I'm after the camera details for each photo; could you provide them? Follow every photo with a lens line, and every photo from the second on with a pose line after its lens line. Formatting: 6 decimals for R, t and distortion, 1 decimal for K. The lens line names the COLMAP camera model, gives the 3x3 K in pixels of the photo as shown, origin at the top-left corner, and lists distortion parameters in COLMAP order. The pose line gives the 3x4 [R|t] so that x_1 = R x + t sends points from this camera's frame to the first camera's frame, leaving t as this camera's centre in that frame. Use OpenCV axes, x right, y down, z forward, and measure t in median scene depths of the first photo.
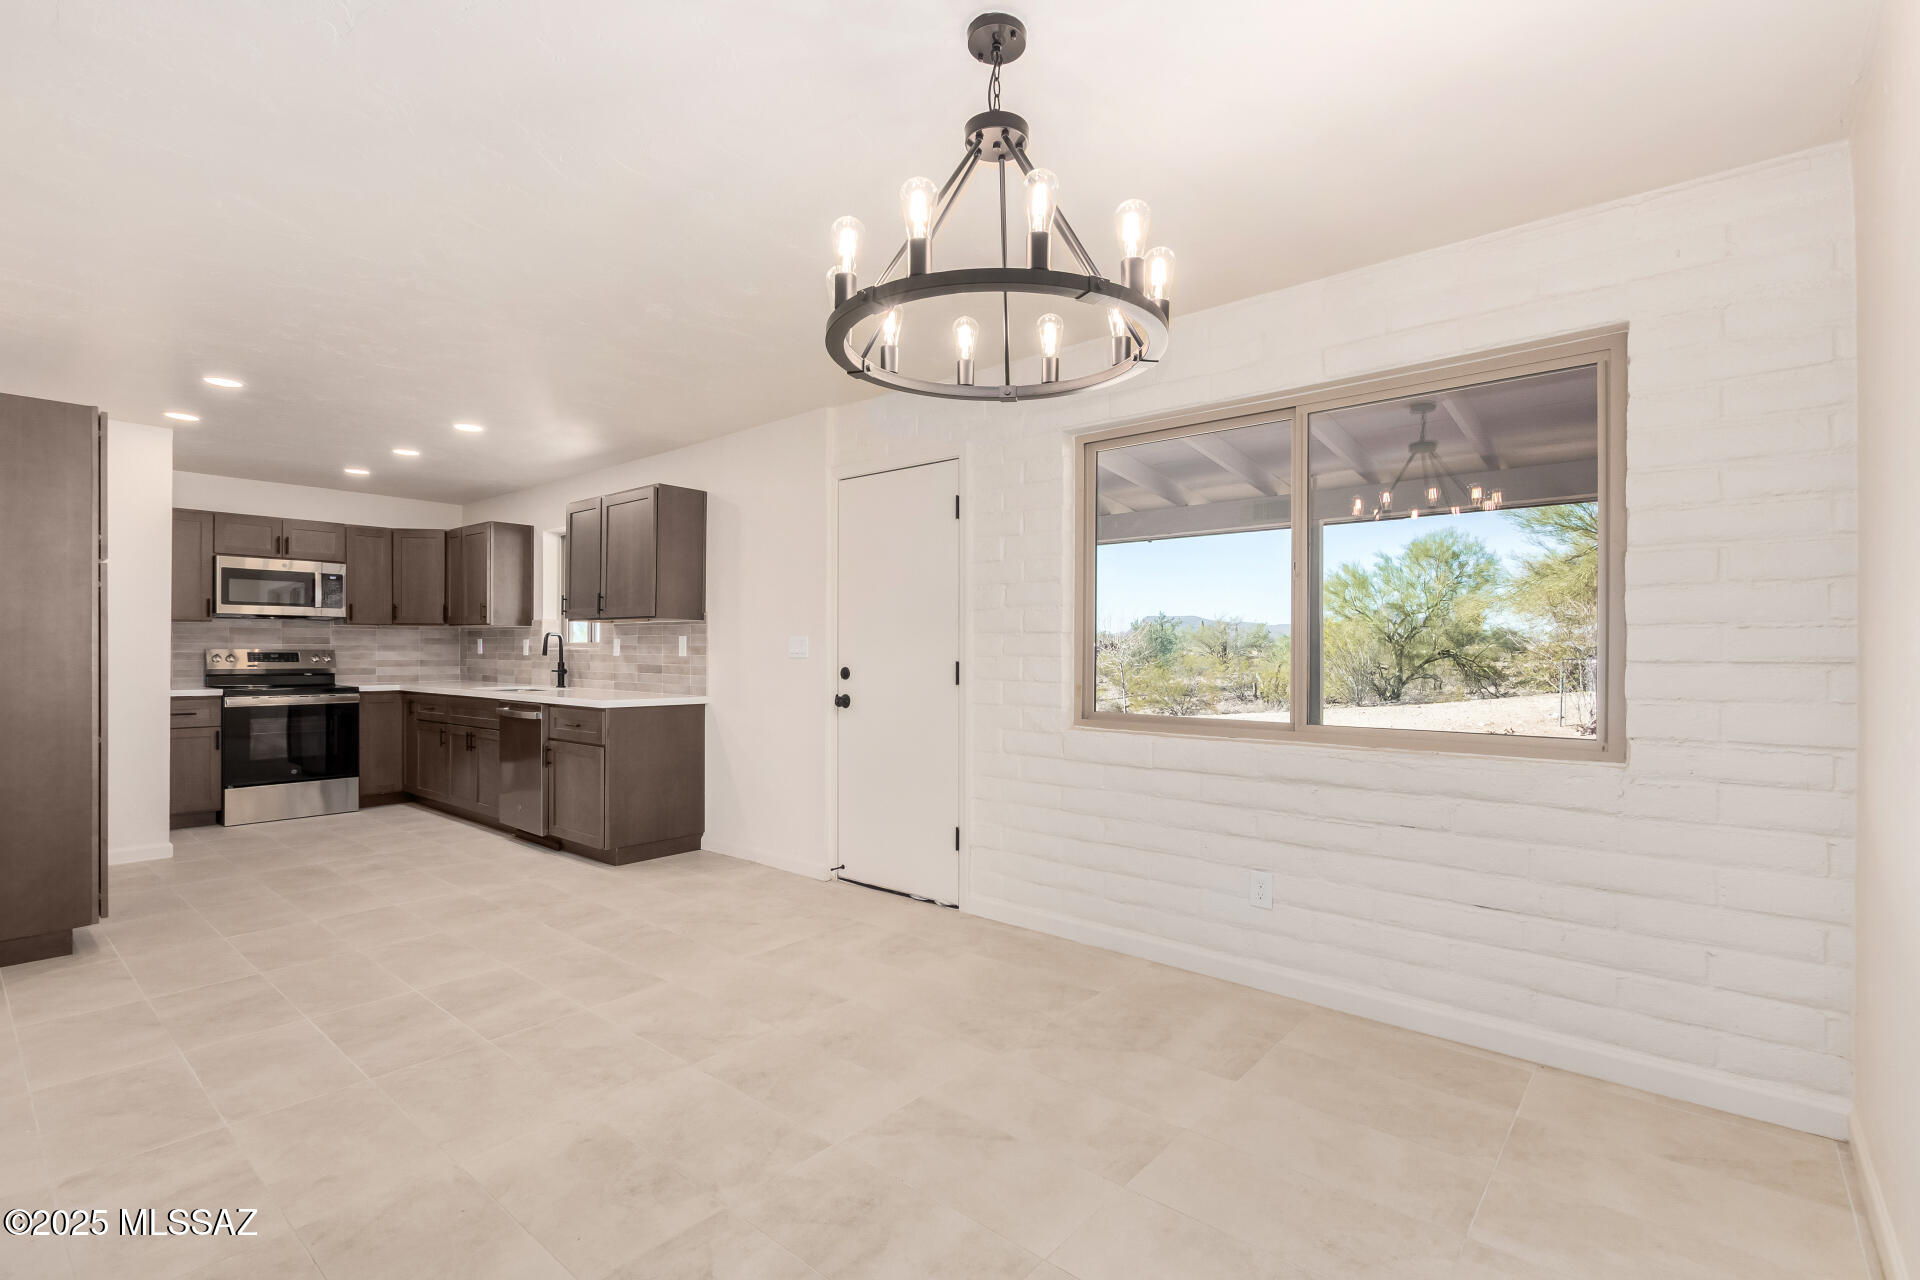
lens RADIAL K [[870.8, 0, 962.0], [0, 870.8, 647.1], [0, 0, 1]] dist [0.005148, -0.001620]
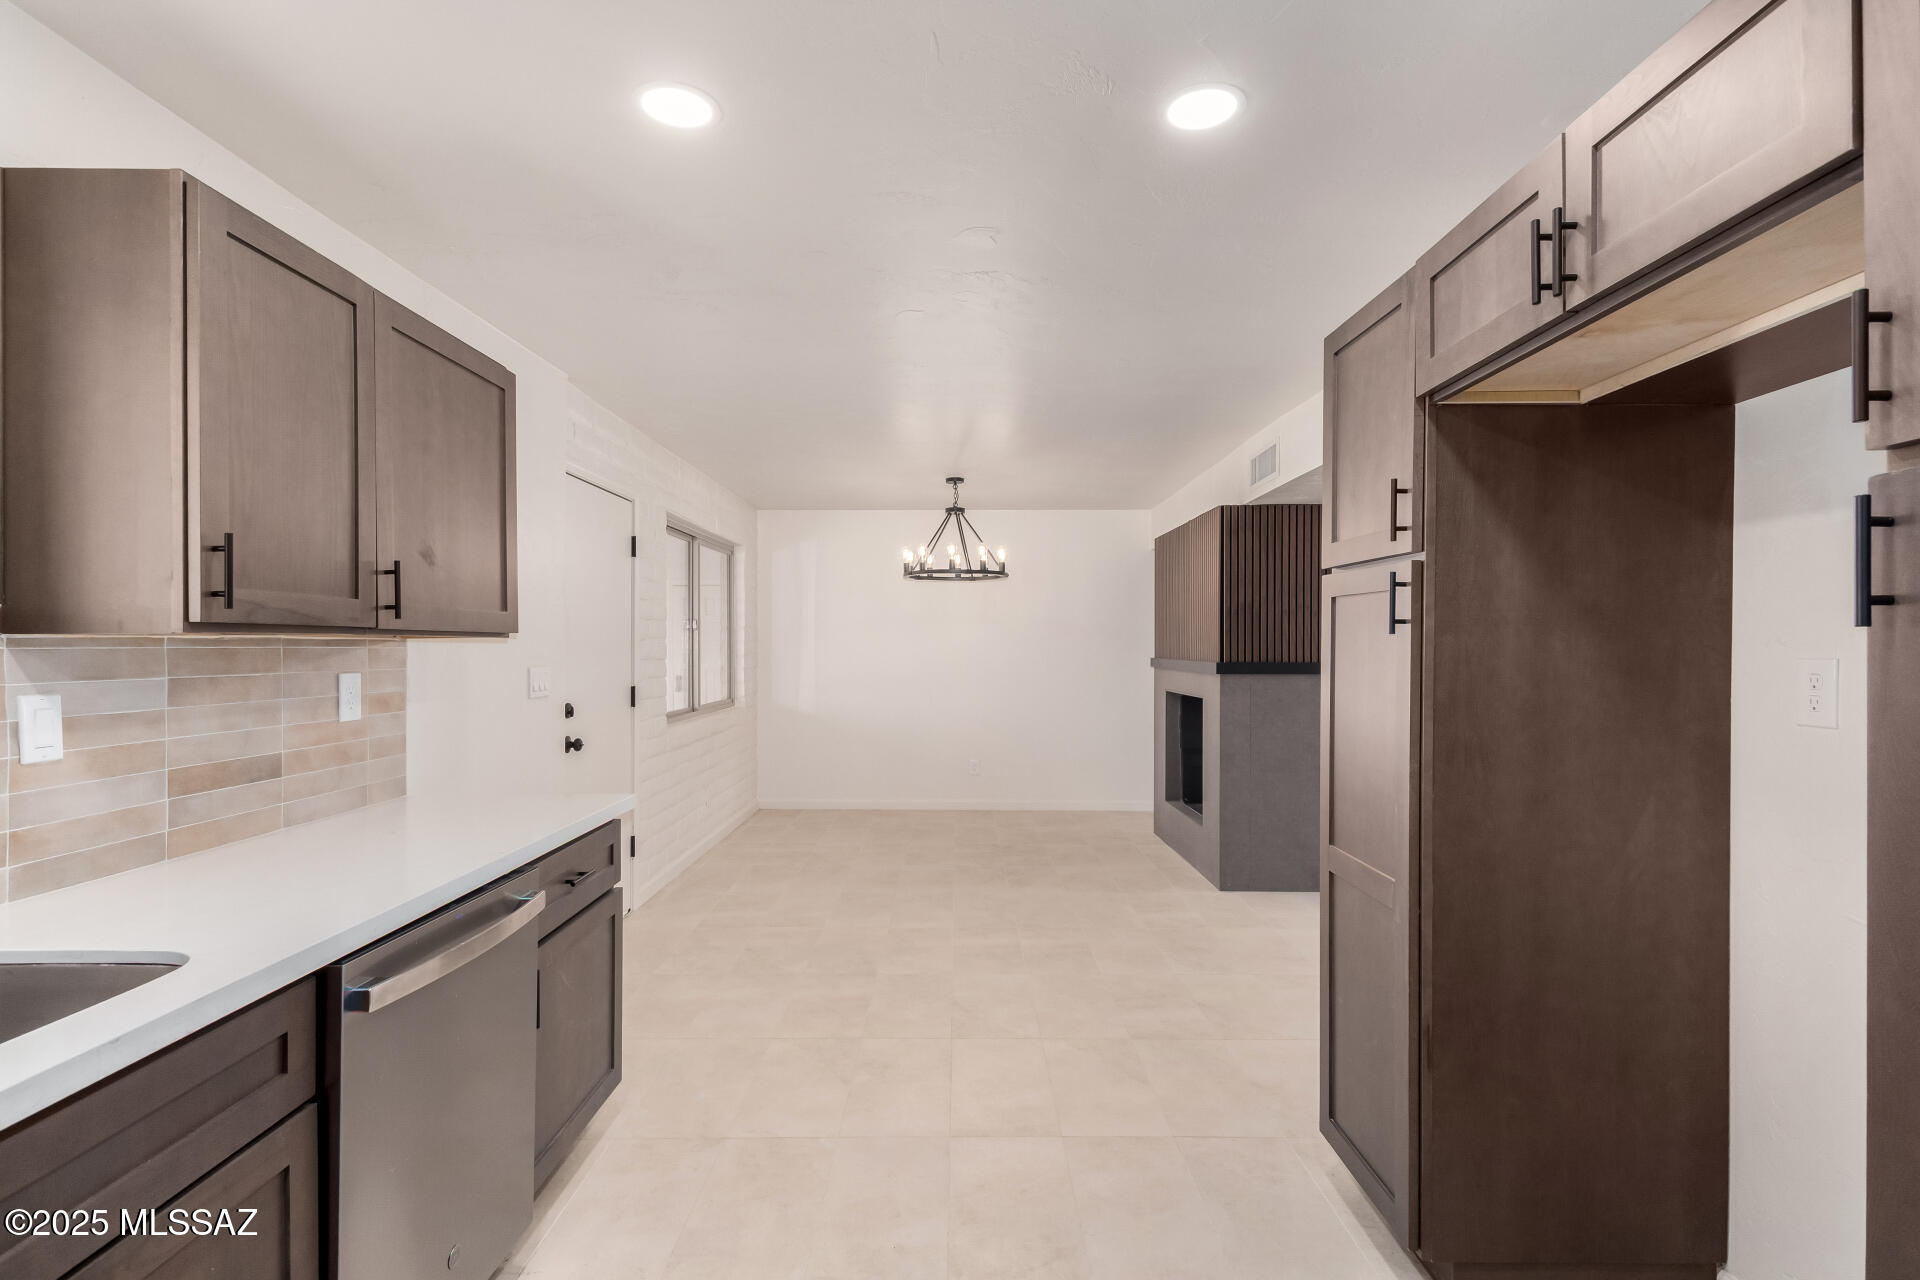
lens RADIAL K [[870.8, 0, 943.8], [0, 870.8, 651.6], [0, 0, 1]] dist [0.005148, -0.001620]
pose [[-0.637402, -0.008751, 0.770481, -0.780048], [-0.006934, 0.999960, 0.005620, -0.025773], [-0.770500, -0.001760, -0.637438, 0.985408]]
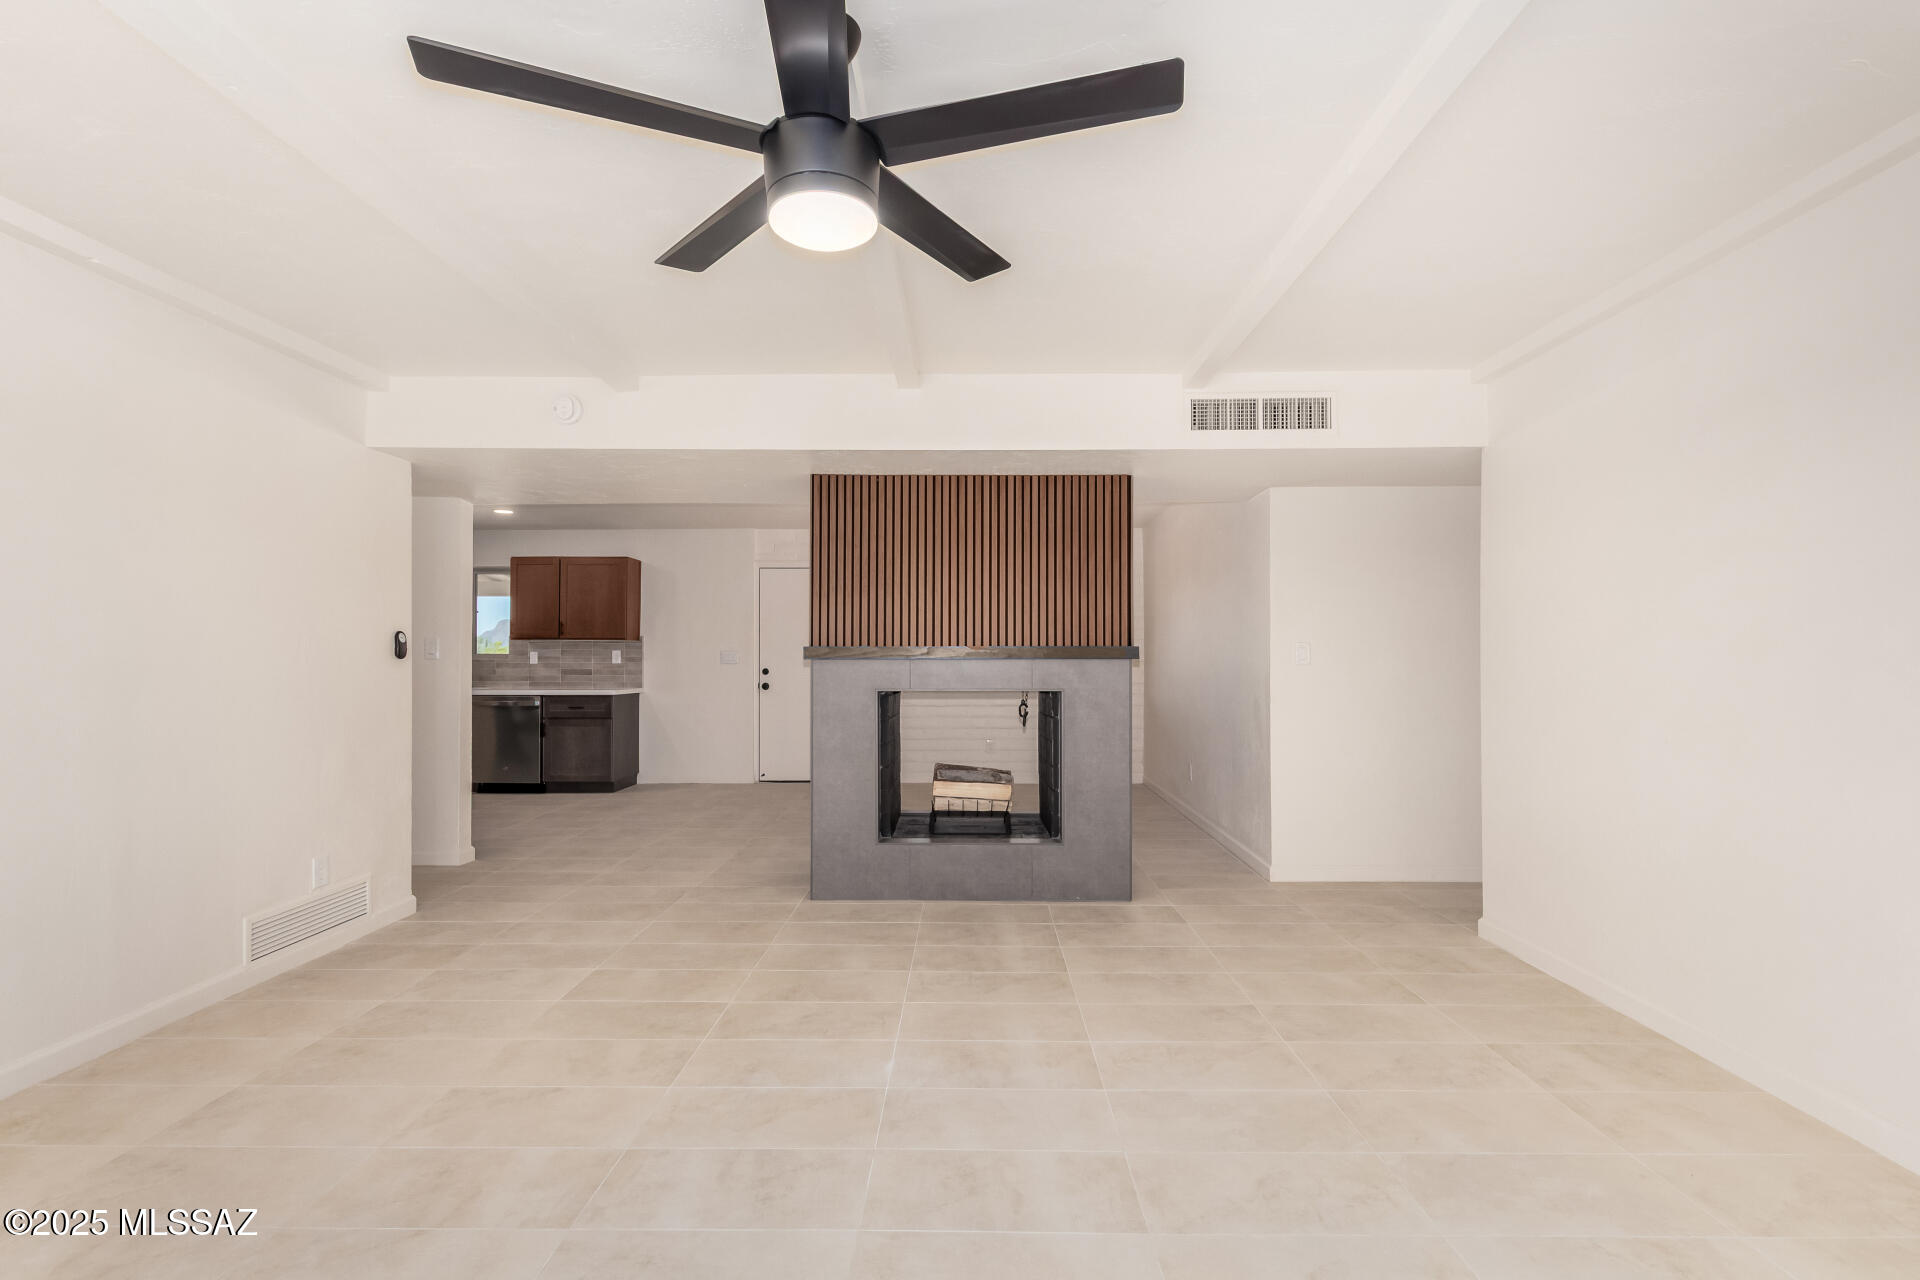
lens RADIAL K [[870.8, 0, 961.8], [0, 870.8, 652.3], [0, 0, 1]] dist [0.005148, -0.001620]
pose [[0.769226, 0.001528, 0.638975, -0.790642], [-0.000616, 0.999998, -0.001650, -0.006516], [-0.638977, 0.000876, 0.769225, -0.556845]]
